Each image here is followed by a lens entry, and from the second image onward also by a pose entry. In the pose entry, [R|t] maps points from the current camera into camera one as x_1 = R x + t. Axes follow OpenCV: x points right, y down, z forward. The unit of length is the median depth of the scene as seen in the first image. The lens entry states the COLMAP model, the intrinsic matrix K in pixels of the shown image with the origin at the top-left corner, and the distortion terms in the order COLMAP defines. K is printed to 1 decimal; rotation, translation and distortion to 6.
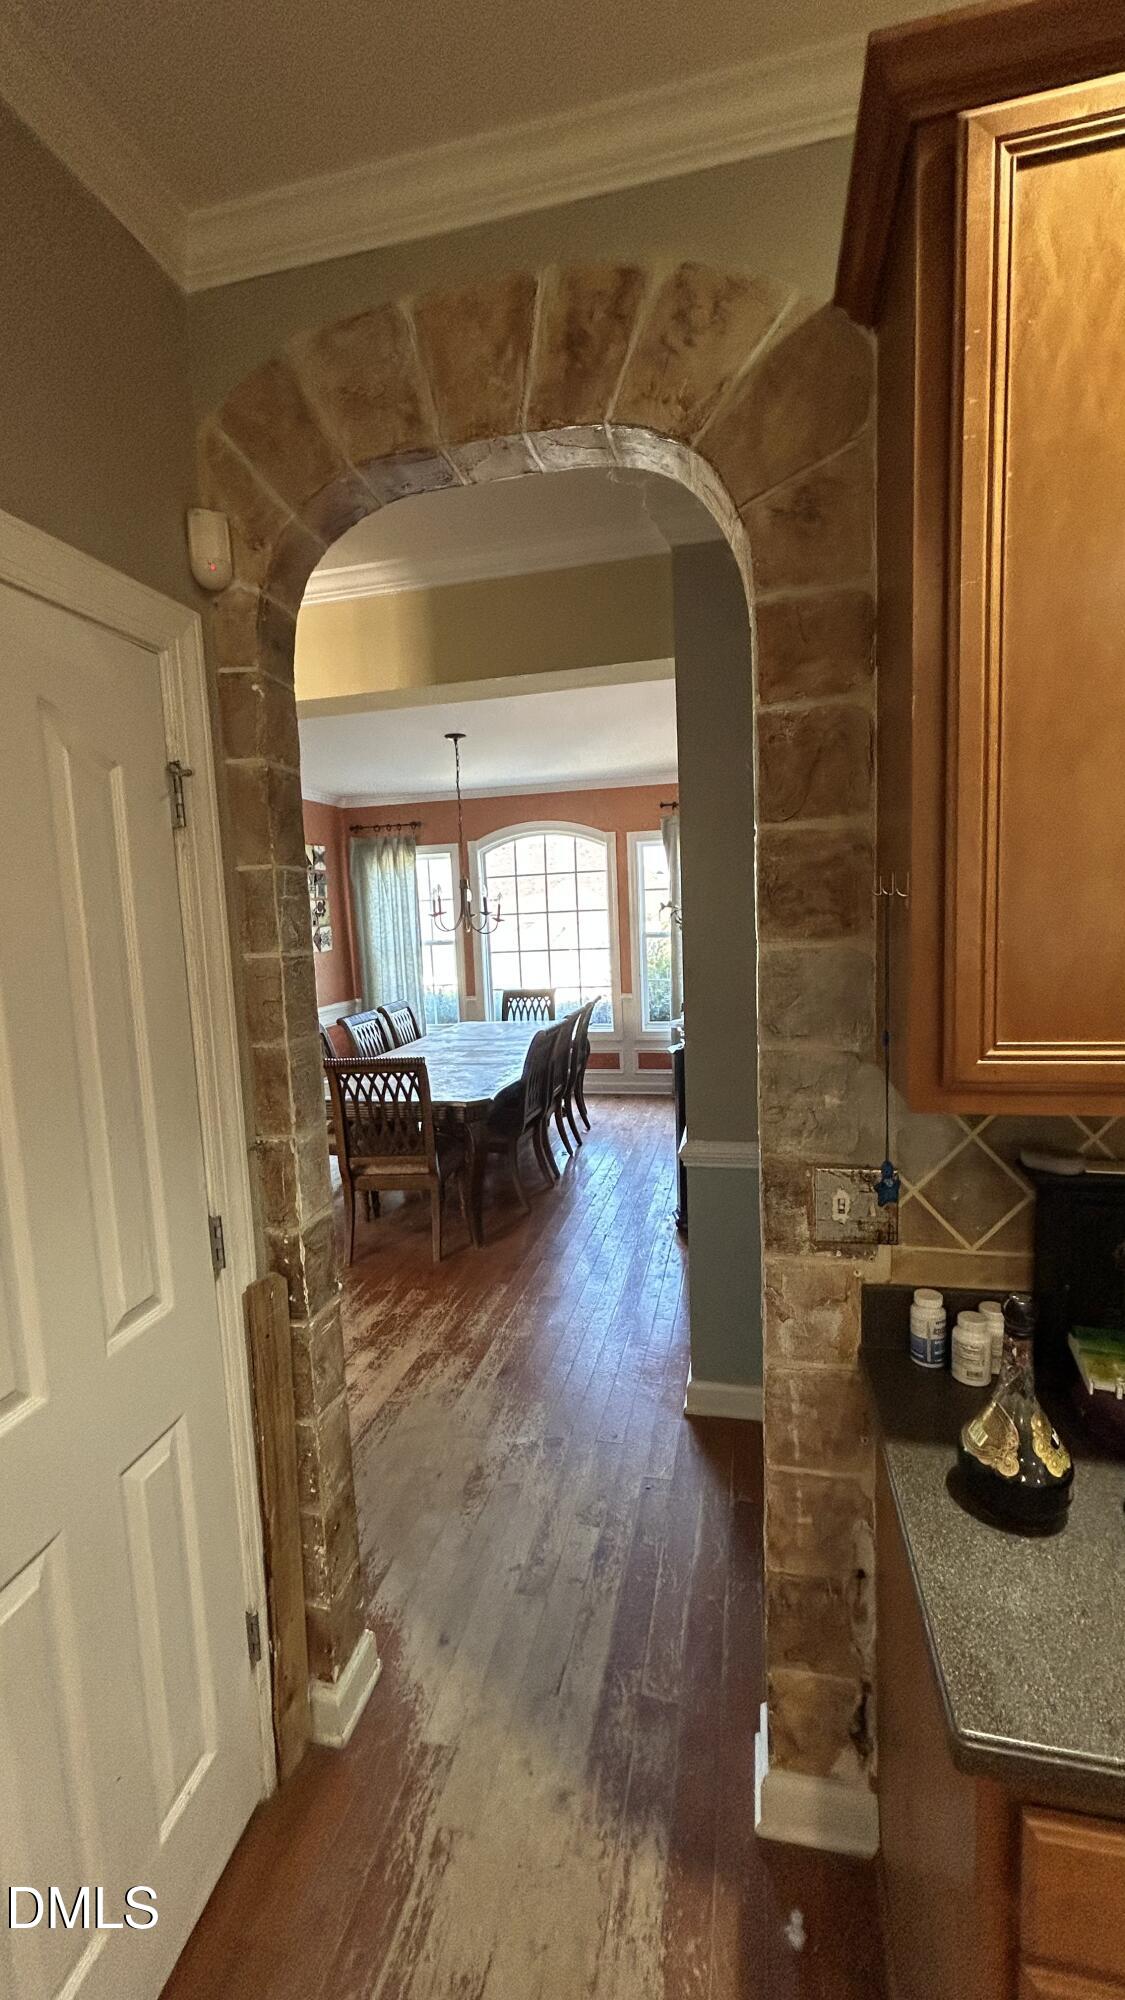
lens RADIAL K [[802.8, 0, 566.1], [0, 802.8, 999.5], [0, 0, 1]] dist [0.002839, 0.000082]
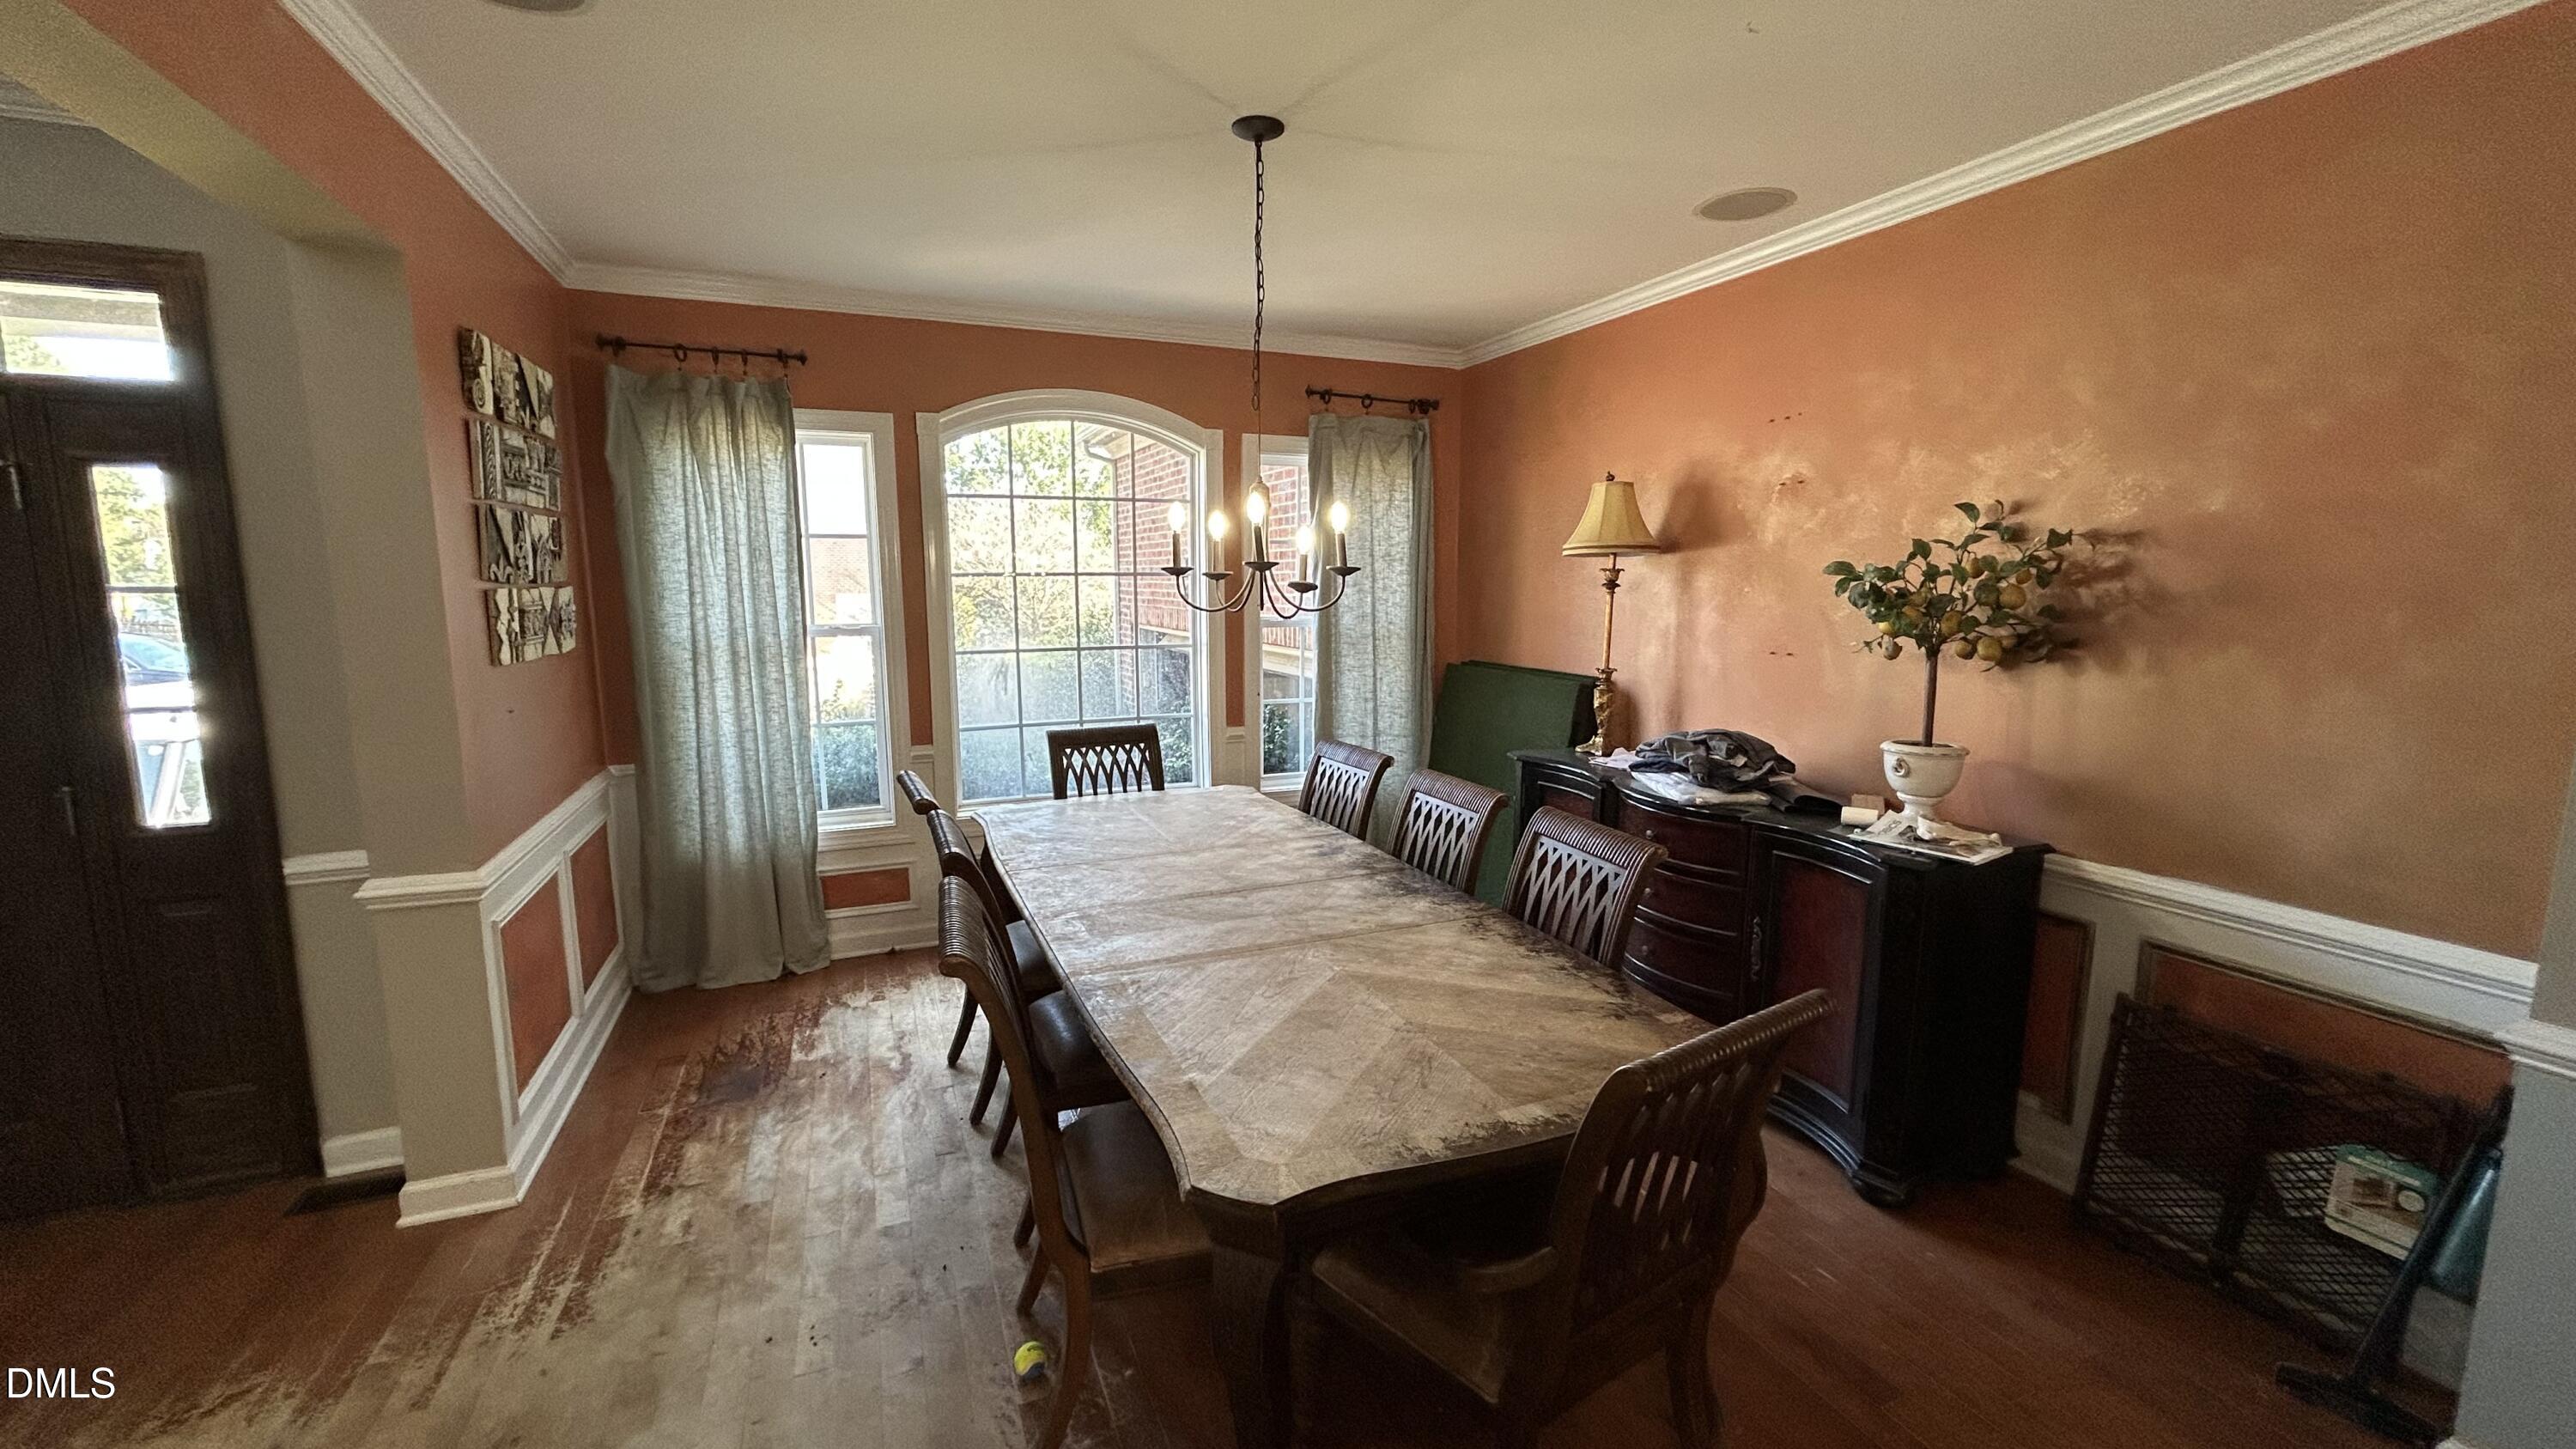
lens RADIAL K [[1034.1, 0, 1289.2], [0, 1034.1, 722.1], [0, 0, 1]] dist [0.002839, 0.000082]
pose [[0.811571, -0.042711, 0.582690, -0.322673], [0.030111, 0.999057, 0.031291, -0.033774], [-0.583477, -0.007849, 0.812092, 0.415212]]
